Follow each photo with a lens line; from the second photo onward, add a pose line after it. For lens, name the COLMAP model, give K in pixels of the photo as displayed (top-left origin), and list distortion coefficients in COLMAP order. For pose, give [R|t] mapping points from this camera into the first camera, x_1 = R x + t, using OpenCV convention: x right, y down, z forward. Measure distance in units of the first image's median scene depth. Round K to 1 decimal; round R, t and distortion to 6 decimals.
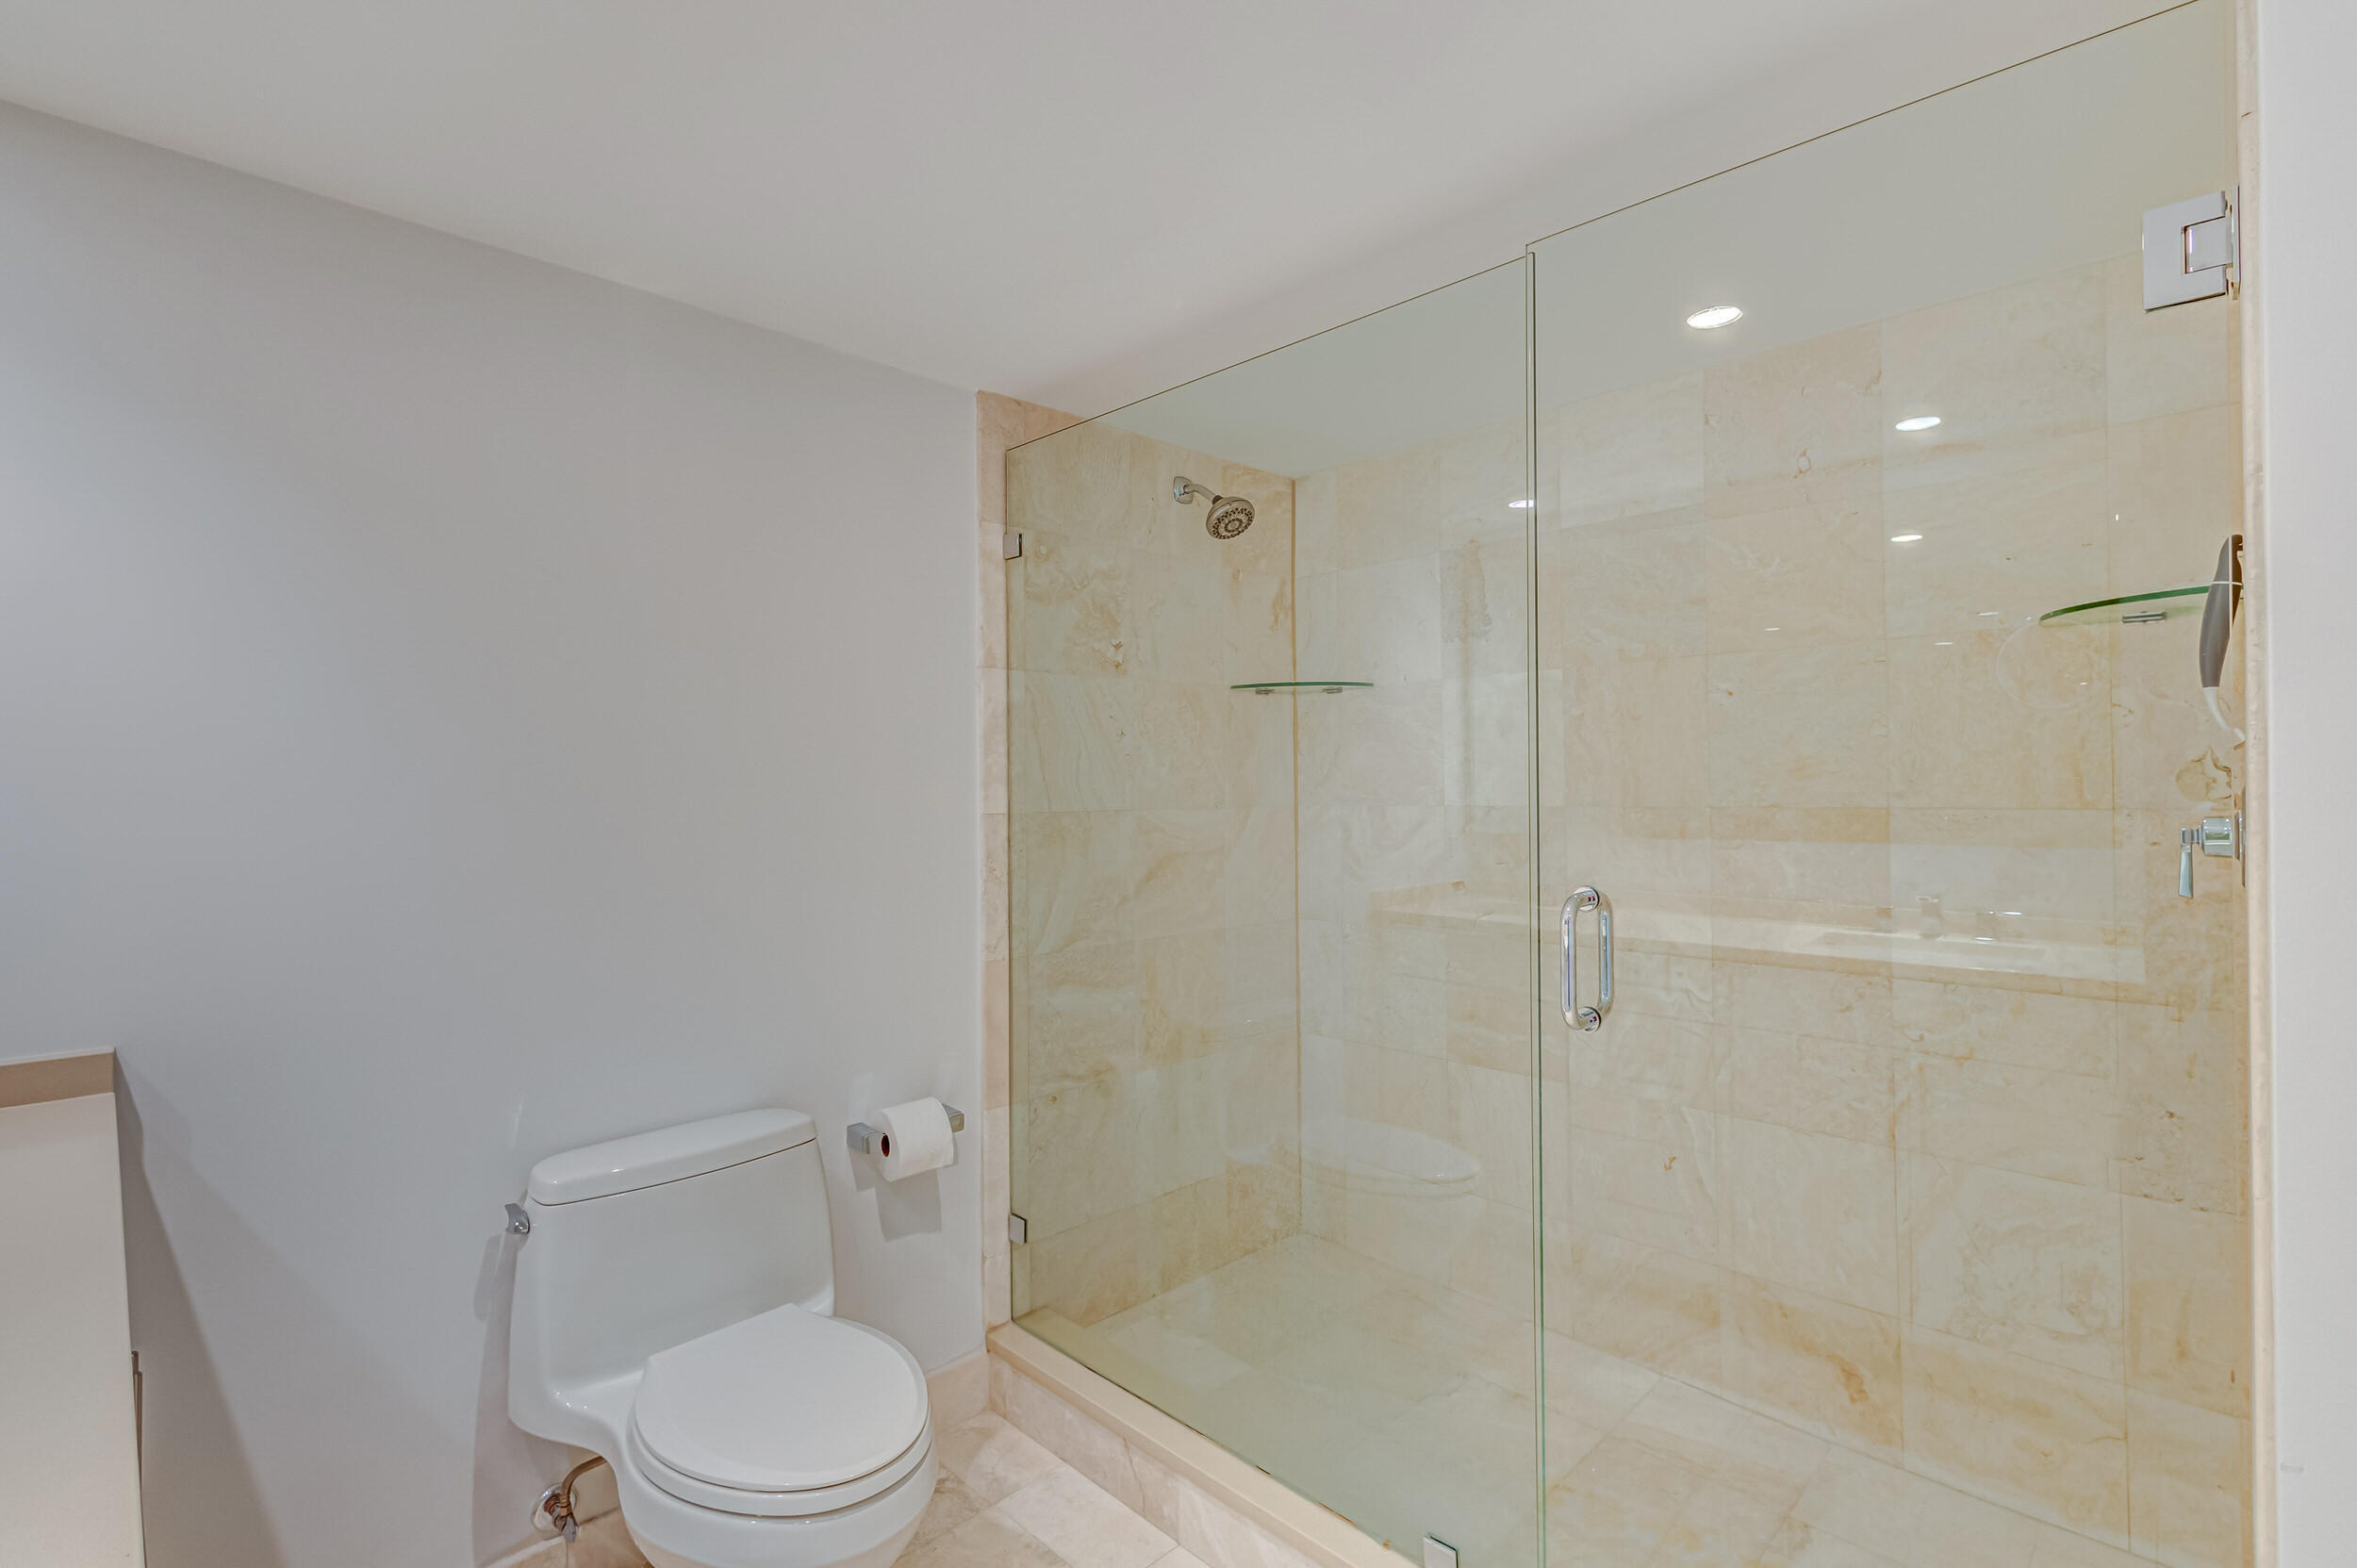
lens RADIAL K [[1103.5, 0, 1194.1], [0, 1103.5, 769.5], [0, 0, 1]] dist [0.015175, -0.004849]
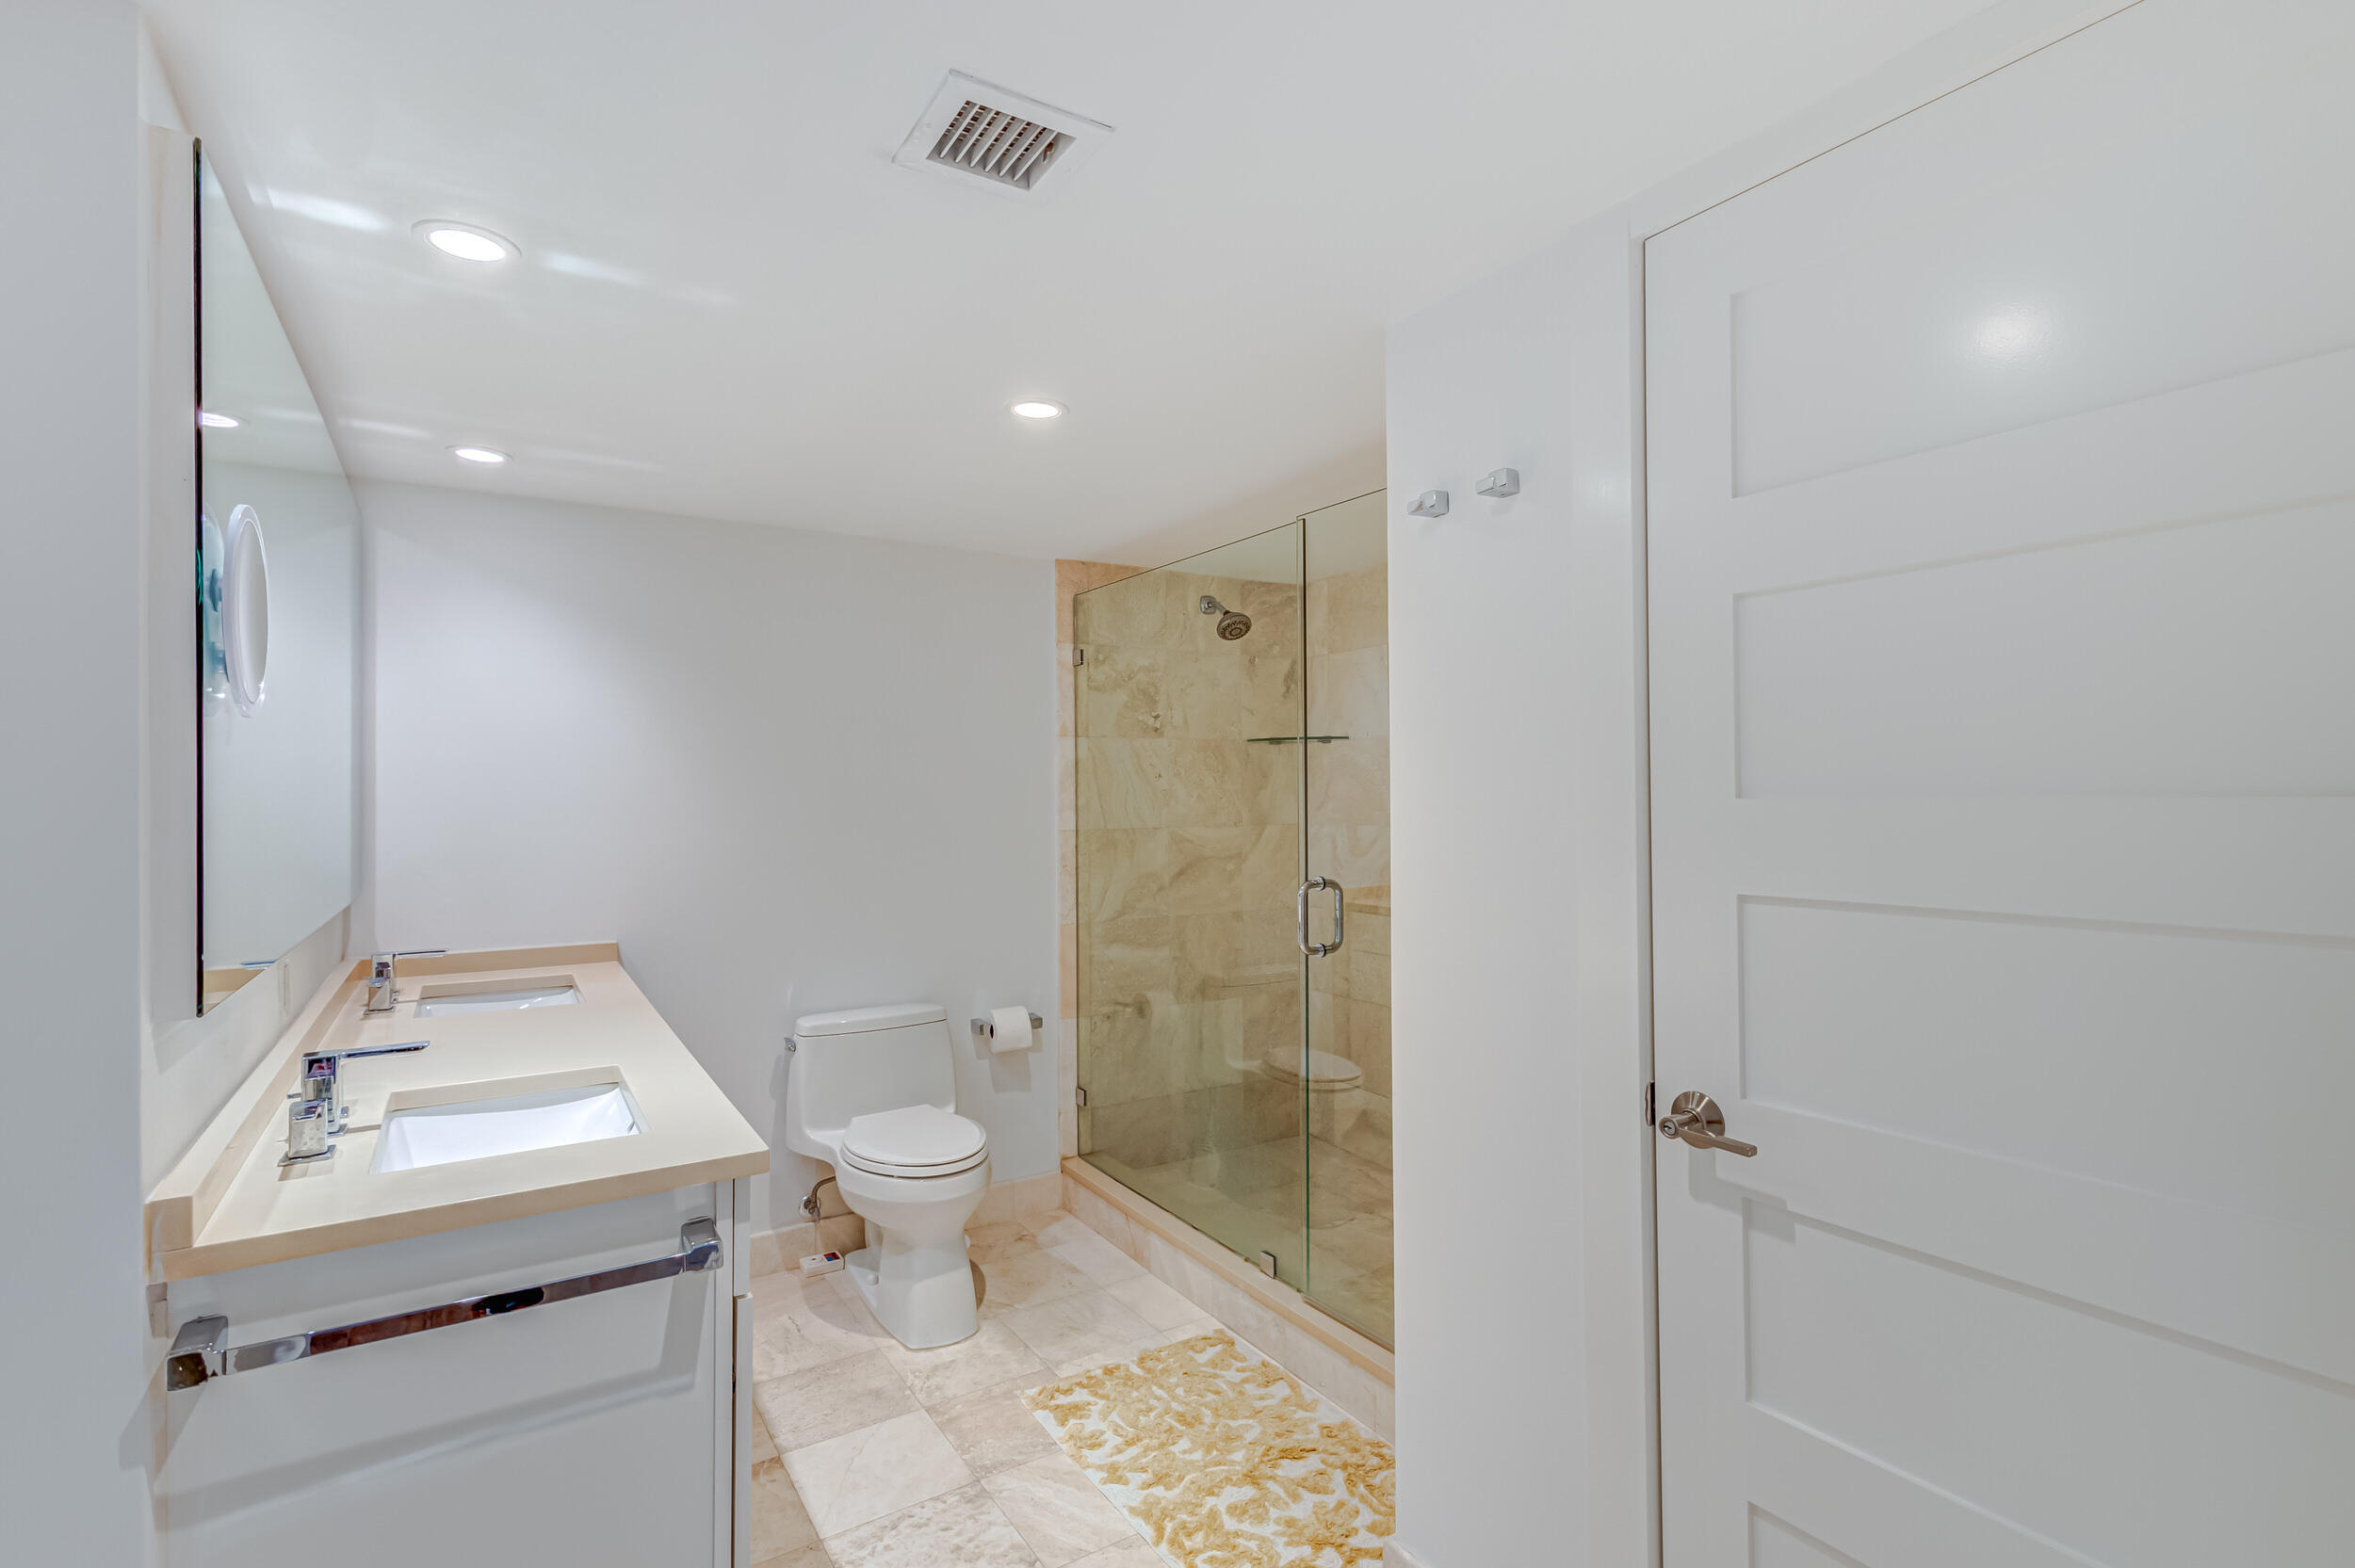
lens RADIAL K [[1102.4, 0, 1182.7], [0, 1102.4, 783.2], [0, 0, 1]] dist [0.015175, -0.004849]
pose [[0.976555, -0.001429, -0.215261, 0.311696], [0.002231, 0.999991, 0.003480, -0.030929], [0.215255, -0.003879, 0.976550, -0.479417]]
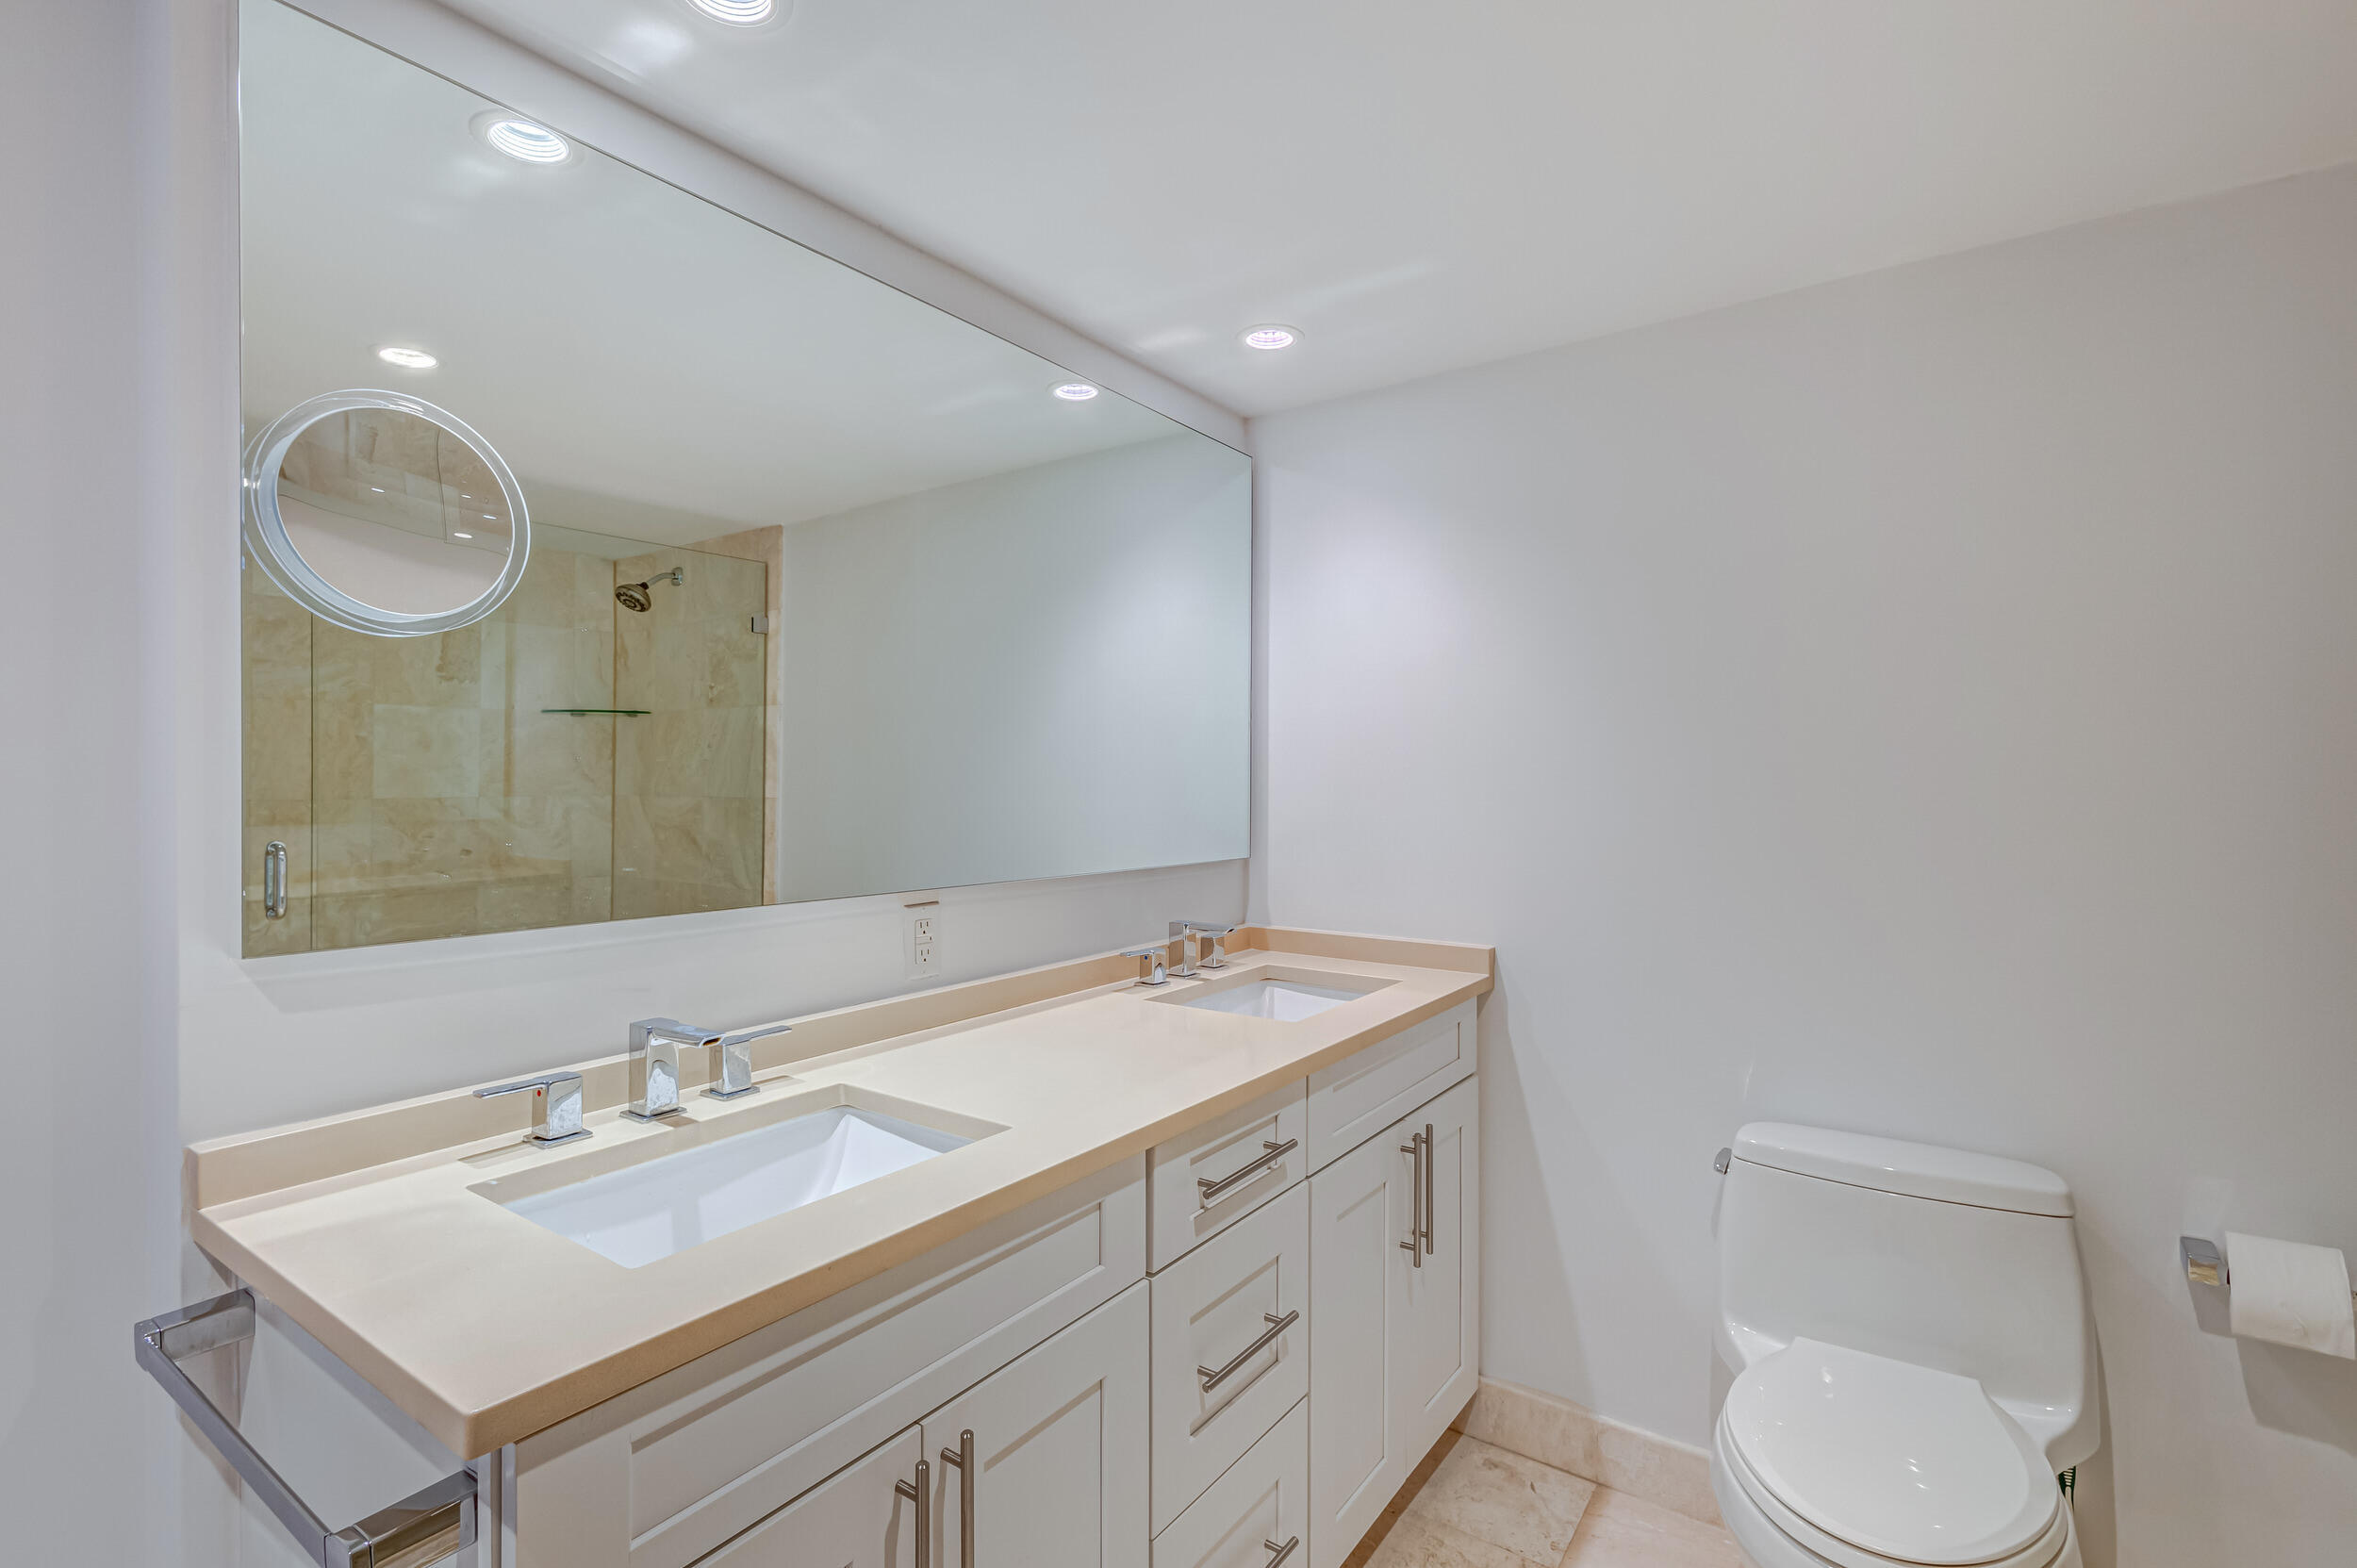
lens RADIAL K [[1103.5, 0, 1189.4], [0, 1103.5, 784.2], [0, 0, 1]] dist [0.015175, -0.004849]
pose [[0.178459, -0.001000, -0.983947, 0.281939], [0.009561, 0.999954, 0.000718, 0.008989], [0.983901, -0.009536, 0.178460, 0.184914]]
